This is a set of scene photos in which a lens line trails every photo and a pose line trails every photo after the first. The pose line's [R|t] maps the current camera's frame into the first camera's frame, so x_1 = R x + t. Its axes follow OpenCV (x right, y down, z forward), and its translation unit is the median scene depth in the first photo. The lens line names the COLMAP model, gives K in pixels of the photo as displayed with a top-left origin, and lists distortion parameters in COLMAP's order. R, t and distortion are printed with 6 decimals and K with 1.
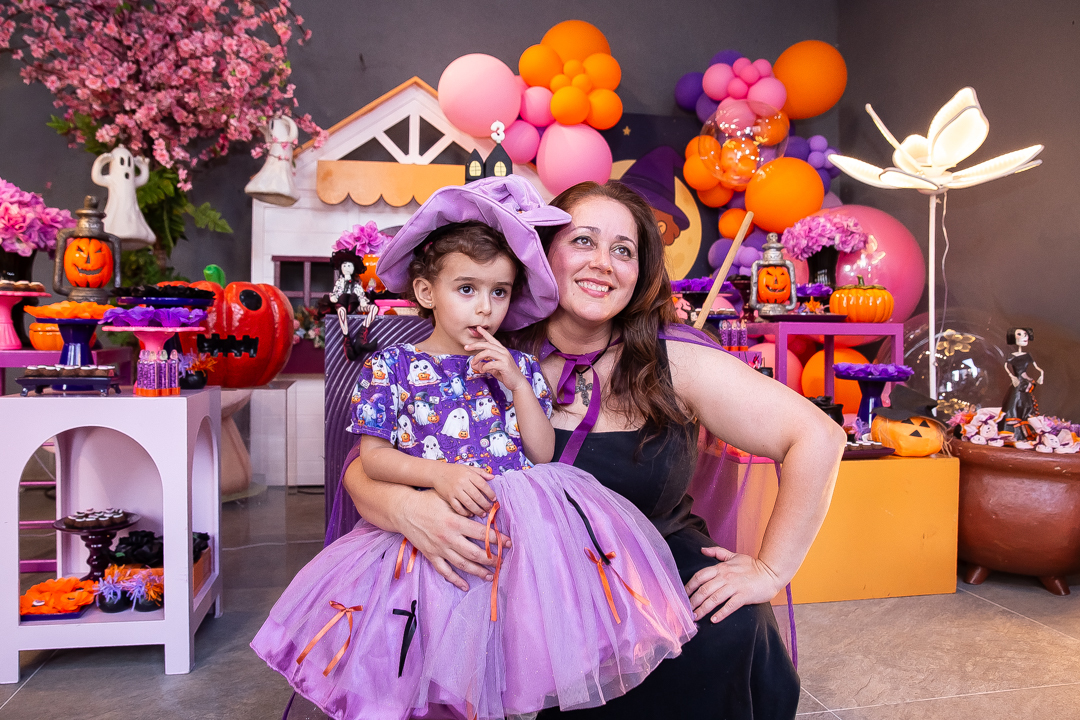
lens RADIAL K [[803.5, 0, 537.1], [0, 803.5, 335.1], [0, 0, 1]] dist [-0.006241, -0.000888]
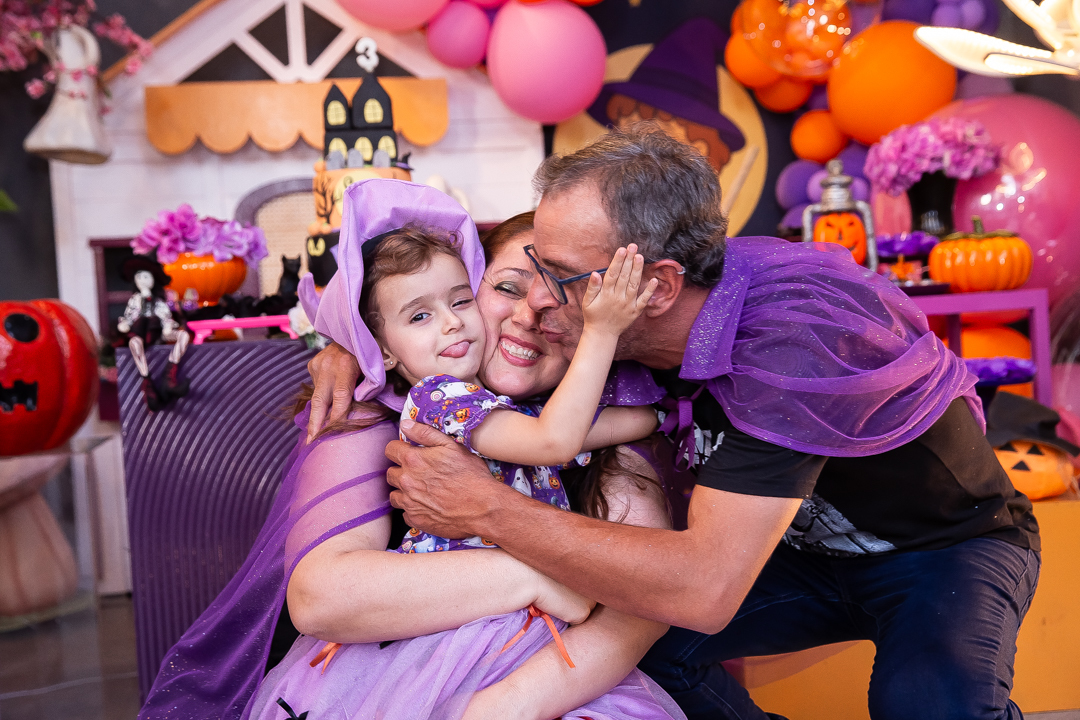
lens RADIAL K [[1383.9, 0, 540.0], [0, 1383.9, 360.0], [0, 0, 1]] dist [0.149605, 0.065097]
pose [[0.995821, -0.061984, -0.067073, 0.118295], [0.064527, 0.997251, 0.036434, -0.022816], [0.064630, -0.040610, 0.997083, -0.127708]]
